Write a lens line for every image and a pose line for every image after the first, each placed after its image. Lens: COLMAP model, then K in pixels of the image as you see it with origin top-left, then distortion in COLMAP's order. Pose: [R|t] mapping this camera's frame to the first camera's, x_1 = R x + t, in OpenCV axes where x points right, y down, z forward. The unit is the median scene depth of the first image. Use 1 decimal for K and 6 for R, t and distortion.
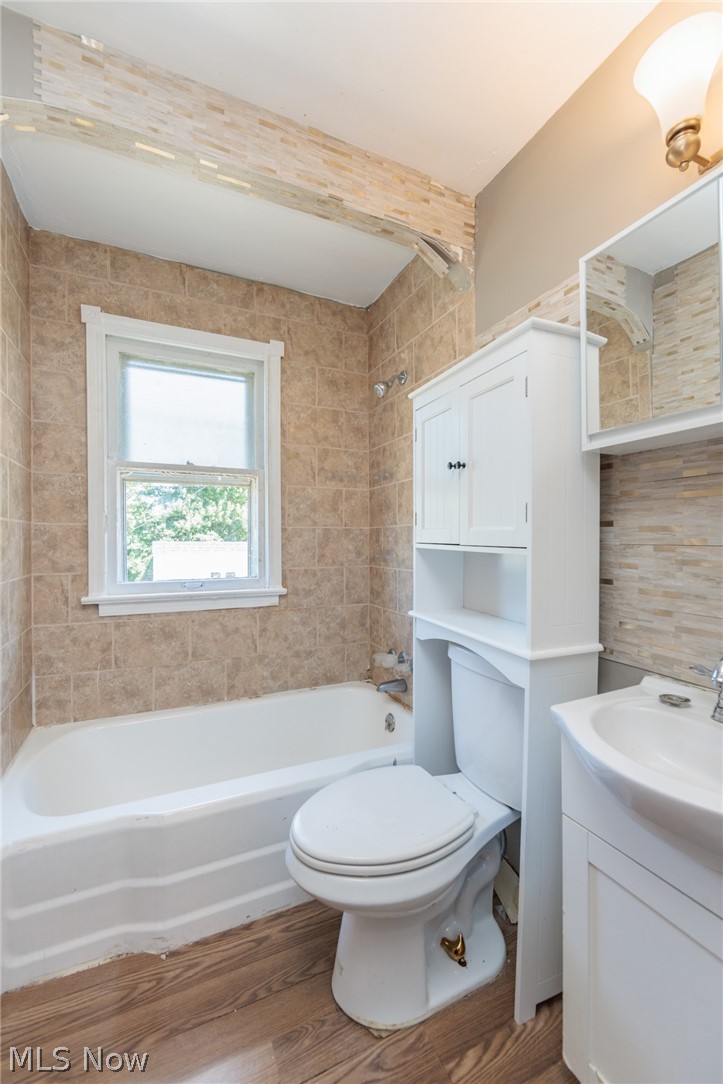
lens RADIAL K [[428.7, 0, 367.4], [0, 428.7, 540.0], [0, 0, 1]] dist [-0.004985, 0.000261]
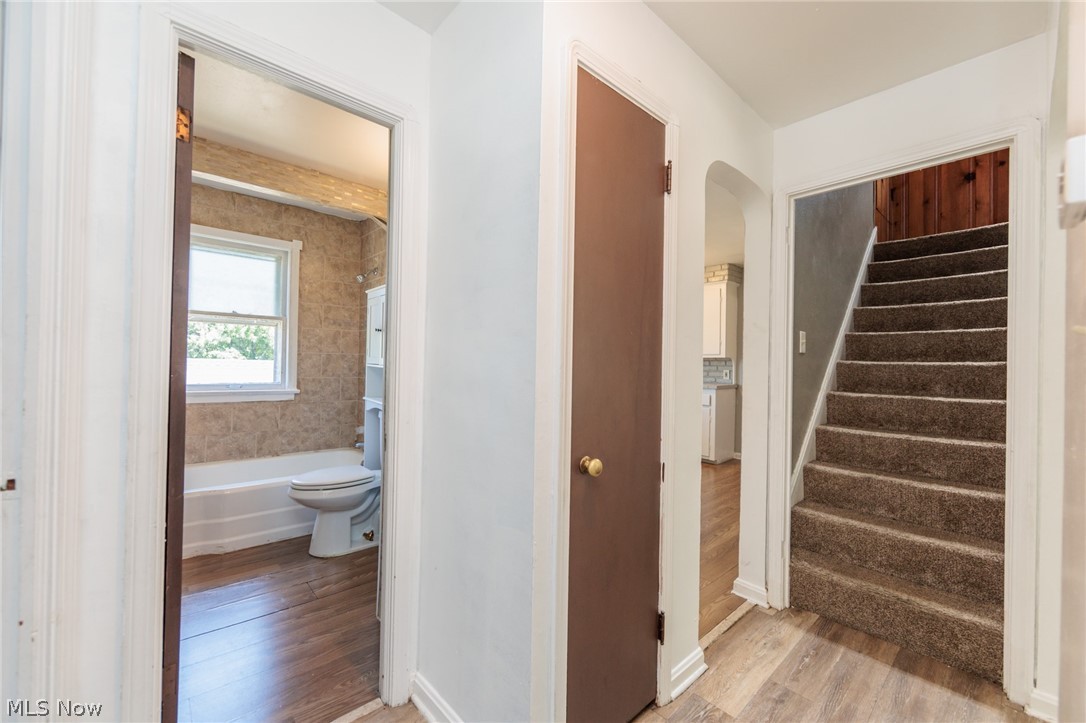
lens RADIAL K [[429.5, 0, 551.2], [0, 429.5, 360.3], [0, 0, 1]] dist [-0.004985, 0.000261]
pose [[0.955597, 0.024794, 0.293632, 0.246994], [-0.022600, 0.999686, -0.010860, -0.004498], [-0.293809, 0.003742, 0.955857, -0.857889]]
